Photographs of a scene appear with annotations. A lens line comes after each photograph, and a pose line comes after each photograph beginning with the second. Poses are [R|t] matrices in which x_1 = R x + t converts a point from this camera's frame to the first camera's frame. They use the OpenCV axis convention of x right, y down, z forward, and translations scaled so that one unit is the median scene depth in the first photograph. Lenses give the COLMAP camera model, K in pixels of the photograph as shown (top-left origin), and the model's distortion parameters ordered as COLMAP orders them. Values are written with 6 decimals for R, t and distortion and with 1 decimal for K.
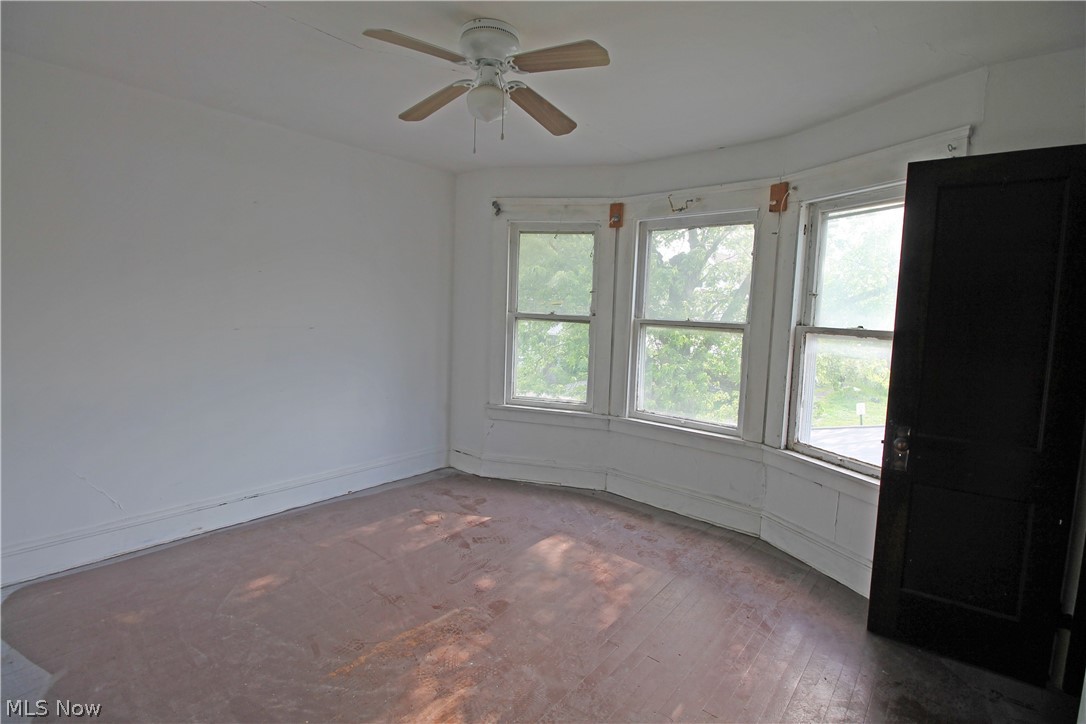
lens RADIAL K [[510.3, 0, 548.1], [0, 510.3, 350.4], [0, 0, 1]] dist [-0.000473, -0.014042]
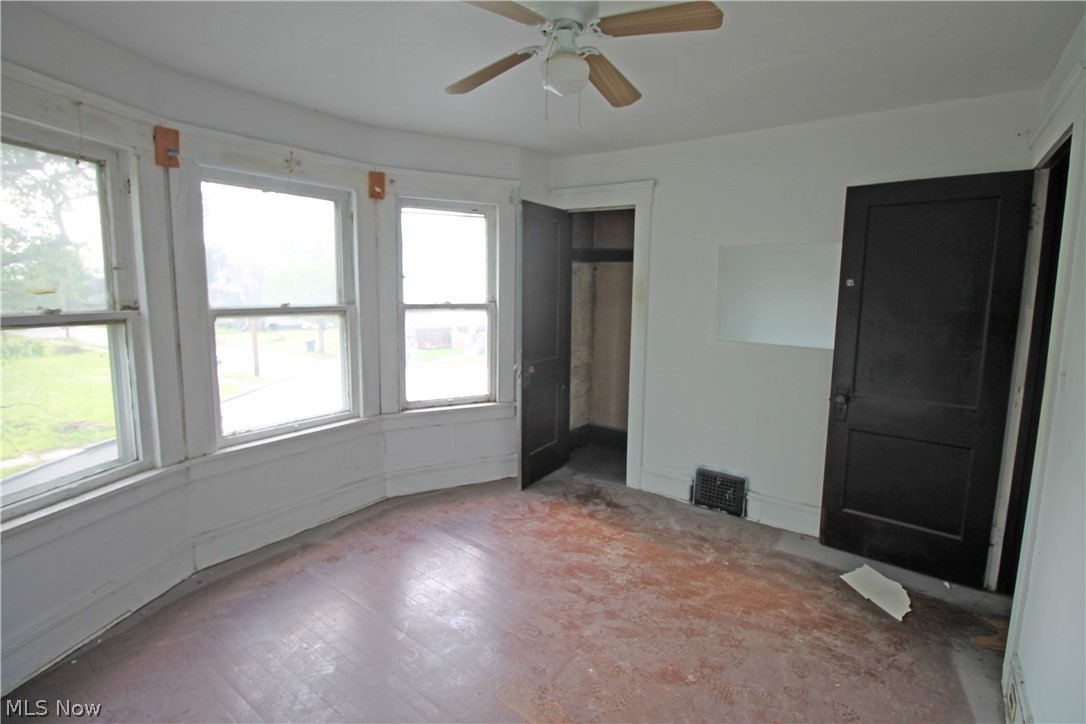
lens RADIAL K [[510.3, 0, 548.1], [0, 510.3, 350.4], [0, 0, 1]] dist [-0.000473, -0.014042]
pose [[-0.070261, -0.156856, 0.985119, -0.626580], [0.071310, 0.984243, 0.161803, -0.097426], [-0.994977, 0.081617, -0.057969, 0.670244]]
